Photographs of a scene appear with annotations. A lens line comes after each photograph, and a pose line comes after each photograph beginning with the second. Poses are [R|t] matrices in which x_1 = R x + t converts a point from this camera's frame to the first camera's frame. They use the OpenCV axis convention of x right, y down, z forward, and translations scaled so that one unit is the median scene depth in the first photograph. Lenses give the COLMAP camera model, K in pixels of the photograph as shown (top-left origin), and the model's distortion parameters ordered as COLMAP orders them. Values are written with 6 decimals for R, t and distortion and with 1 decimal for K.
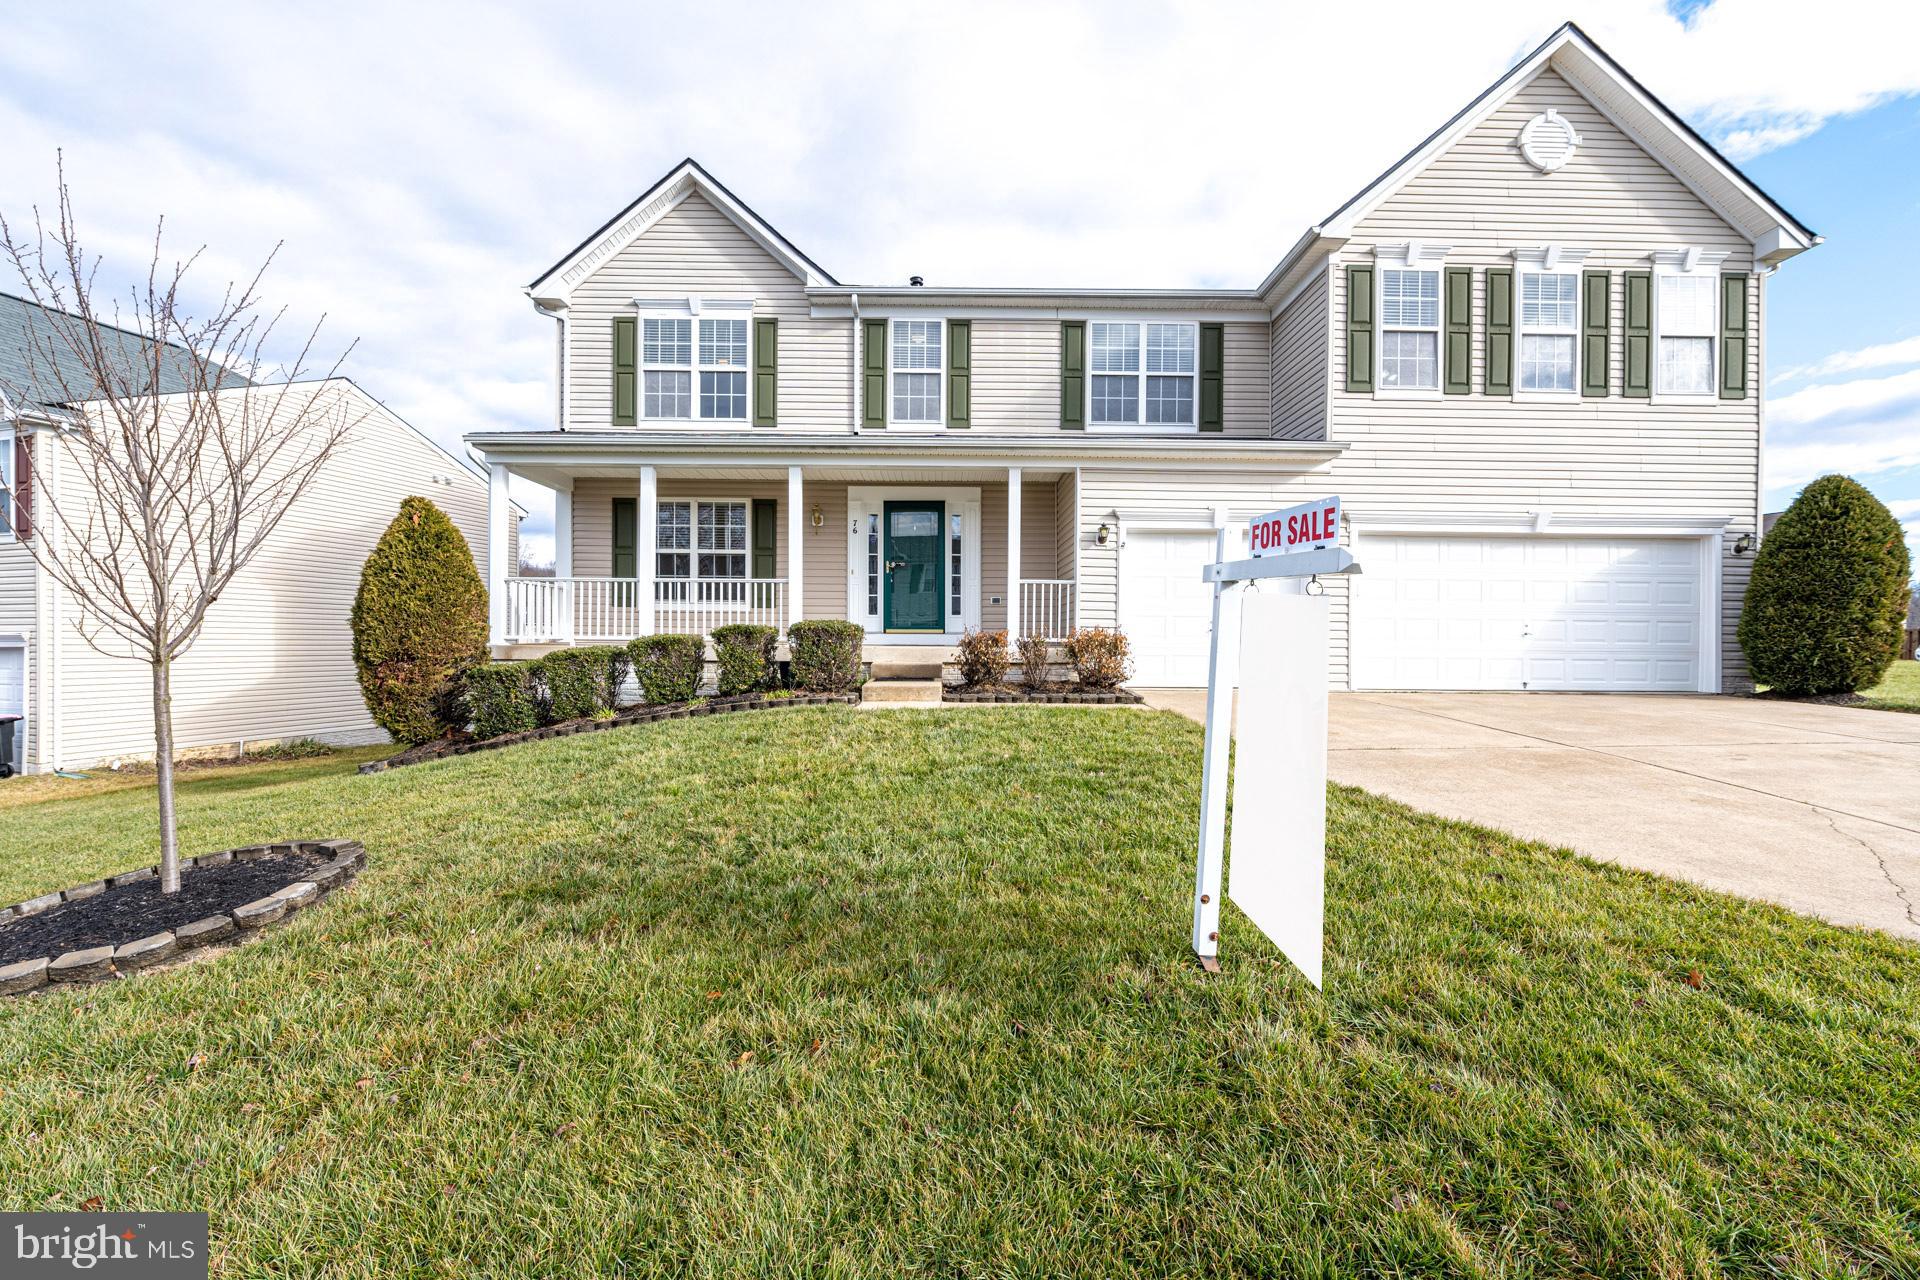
lens RADIAL K [[742.4, 0, 956.2], [0, 742.4, 644.0], [0, 0, 1]] dist [-0.005571, -0.000835]
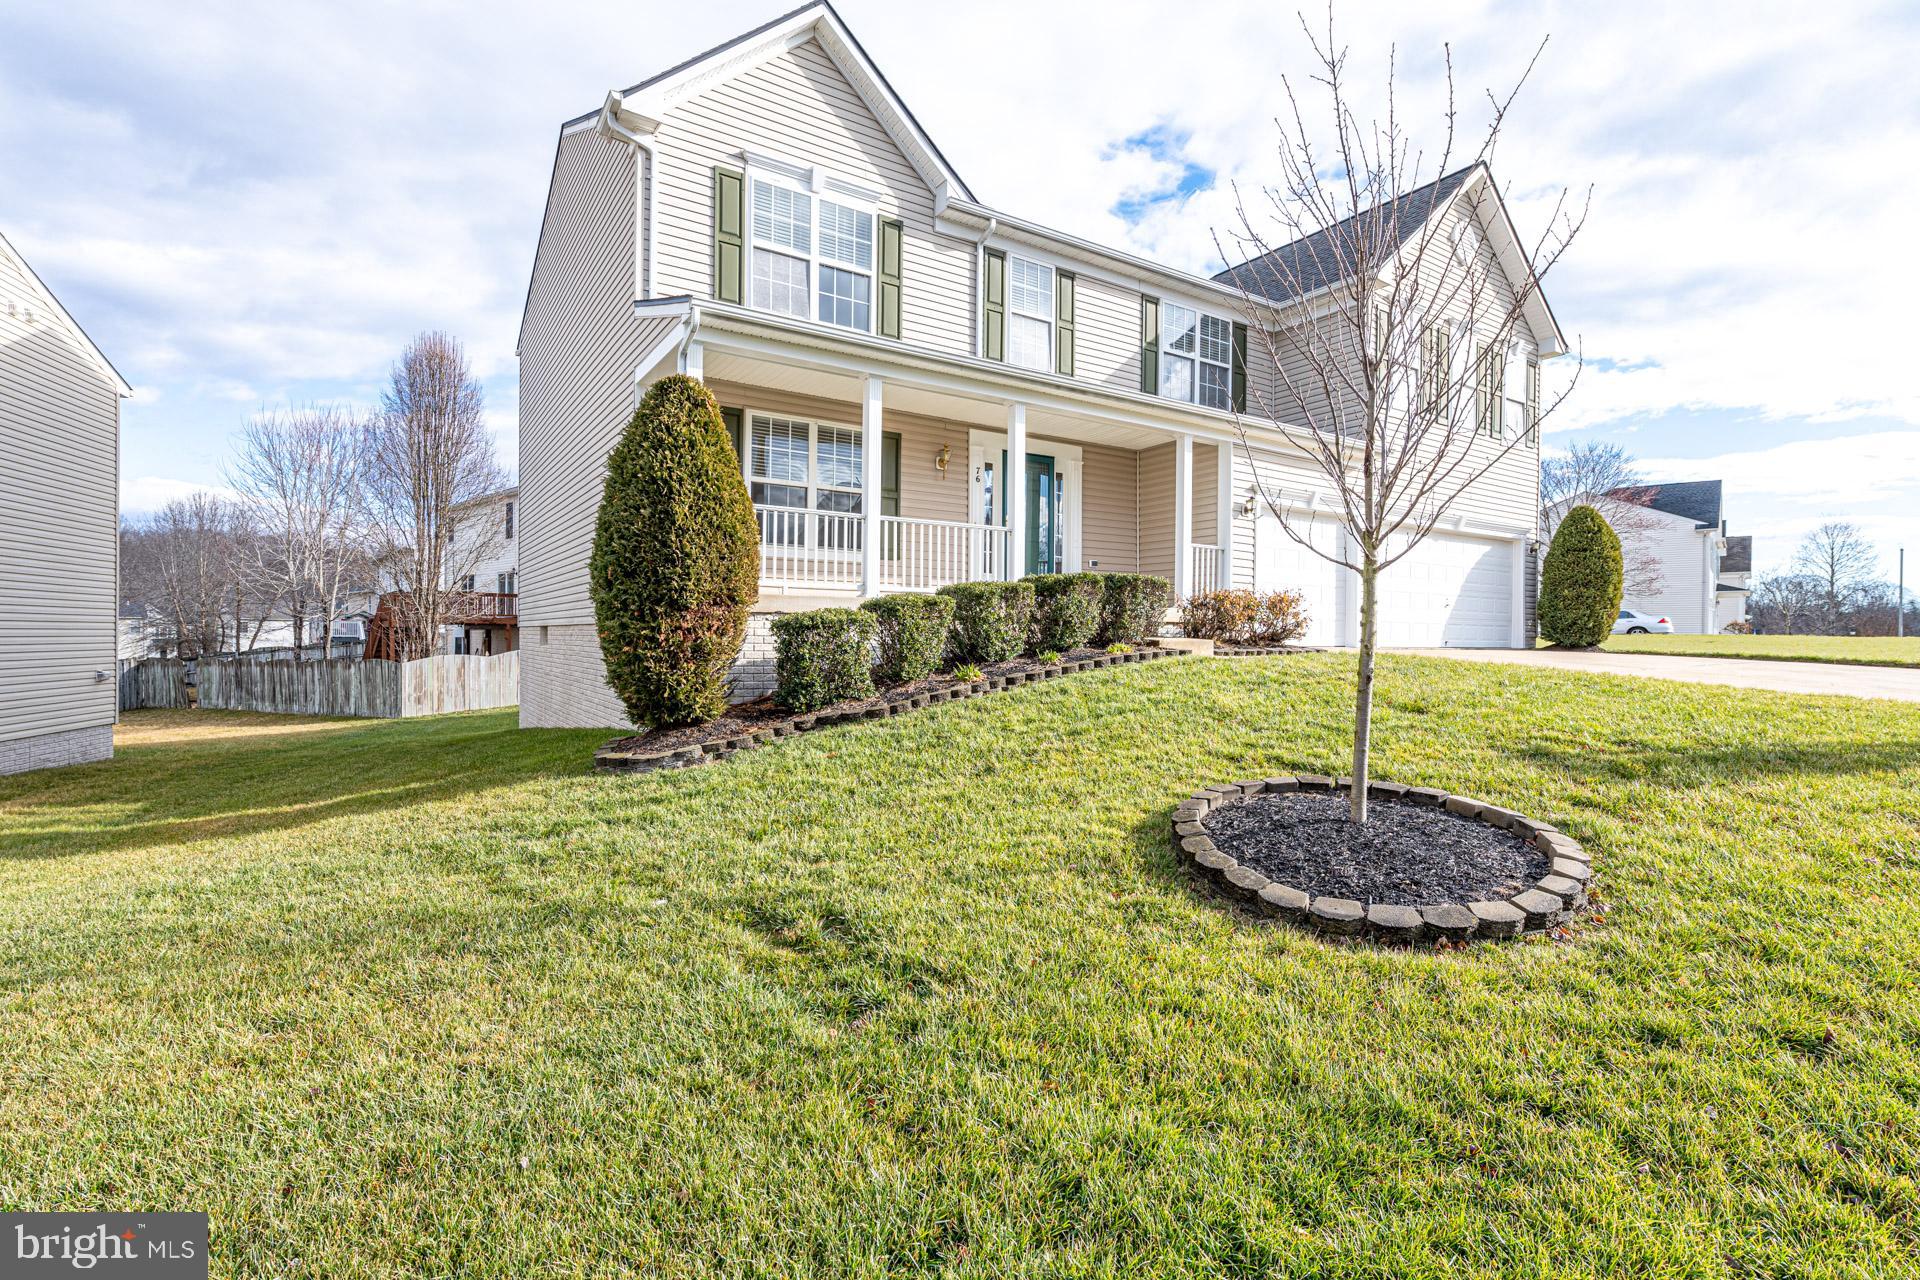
lens RADIAL K [[902.3, 0, 973.3], [0, 902.3, 636.6], [0, 0, 1]] dist [-0.000895, -0.000095]
pose [[0.839631, -0.000338, 0.543157, -0.742856], [-0.004580, 0.999960, 0.007702, 0.030908], [-0.543138, -0.008954, 0.839596, 0.077408]]
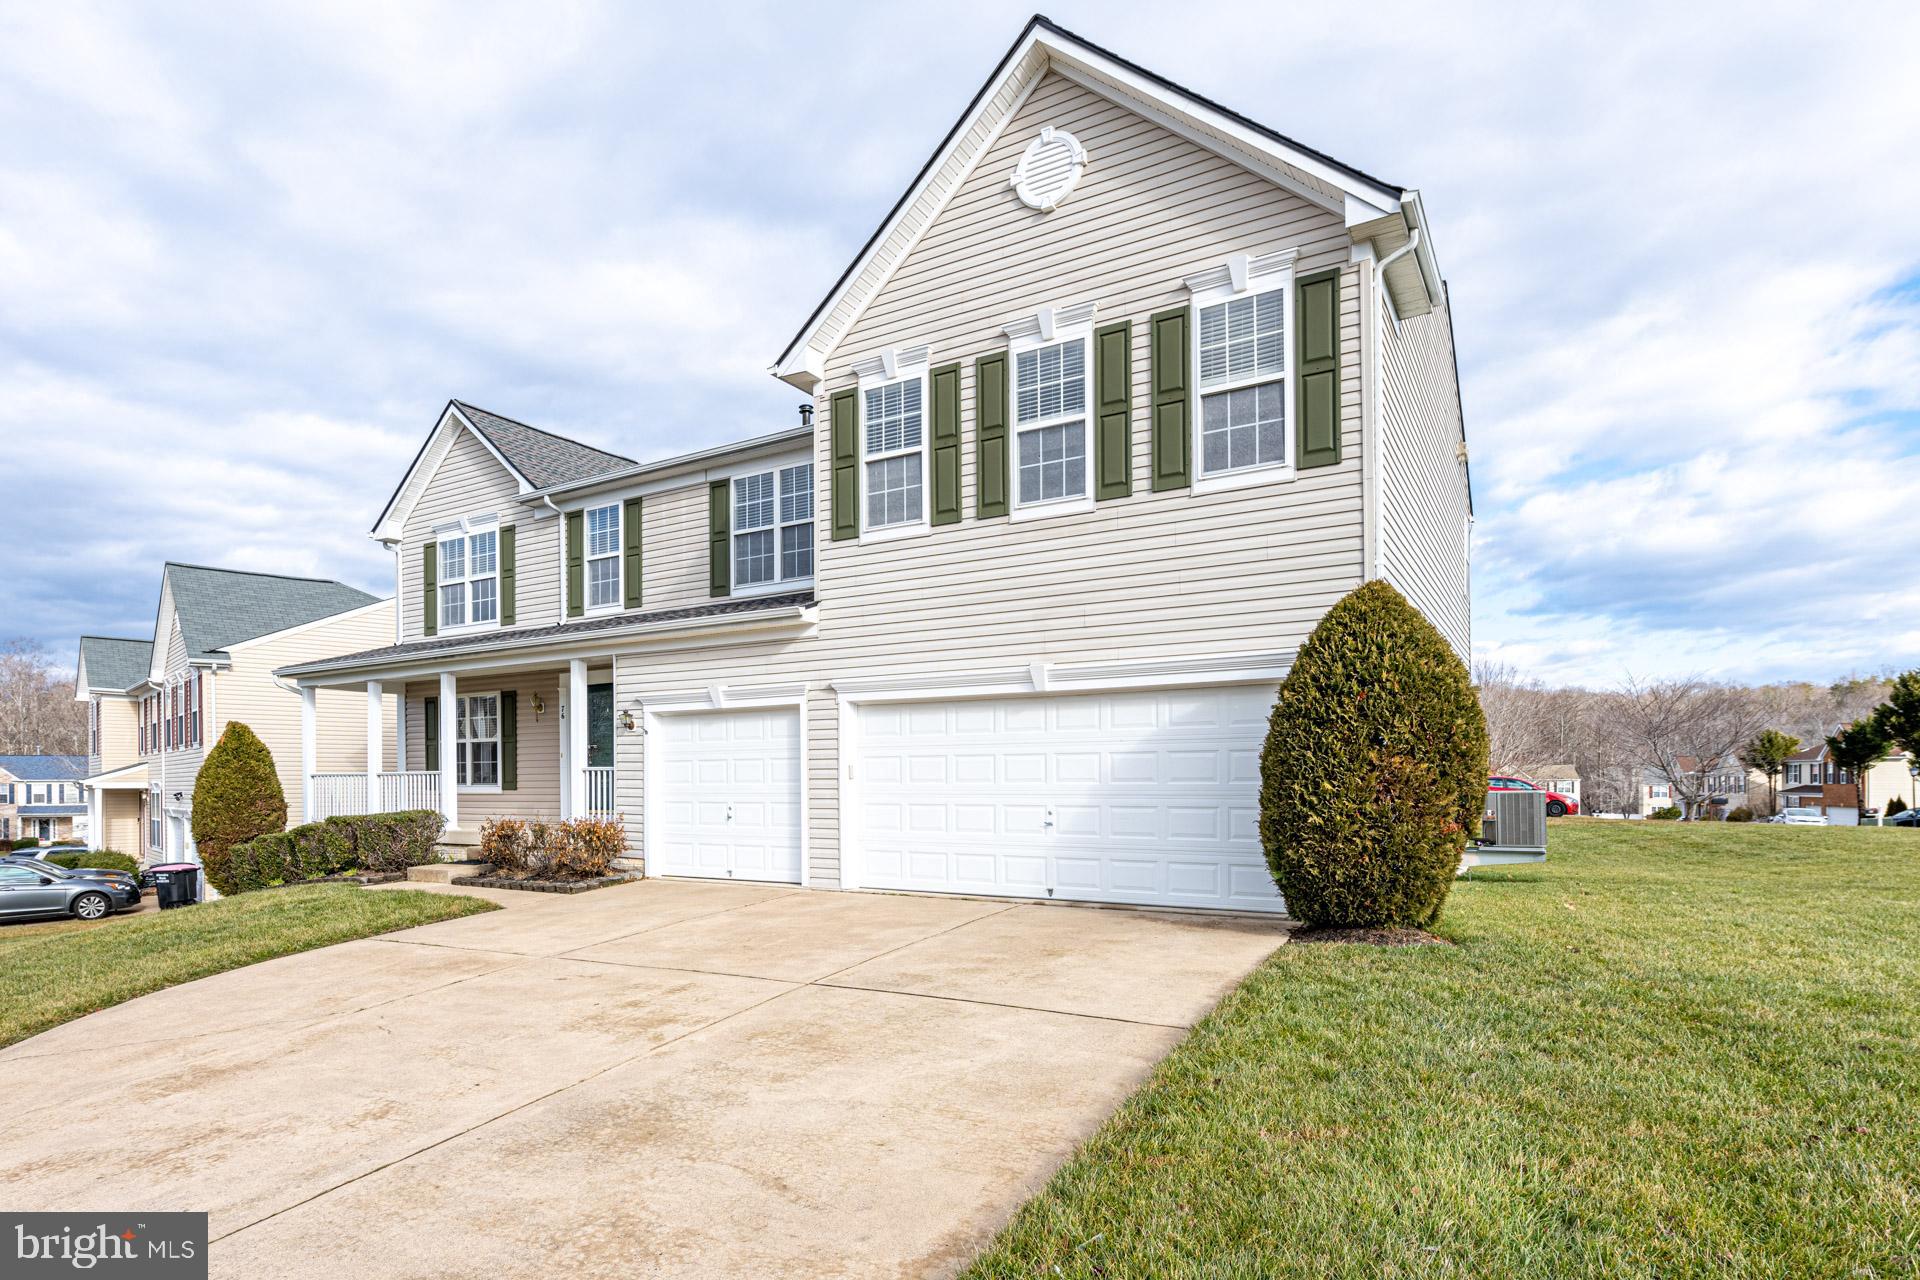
lens RADIAL K [[1043.0, 0, 951.9], [0, 1043.0, 779.7], [0, 0, 1]] dist [-0.005238, -0.000352]
pose [[0.848279, -0.012836, -0.529394, 1.115968], [0.010043, 0.999916, -0.008151, -0.045822], [0.529455, 0.001597, 0.848337, 0.042300]]
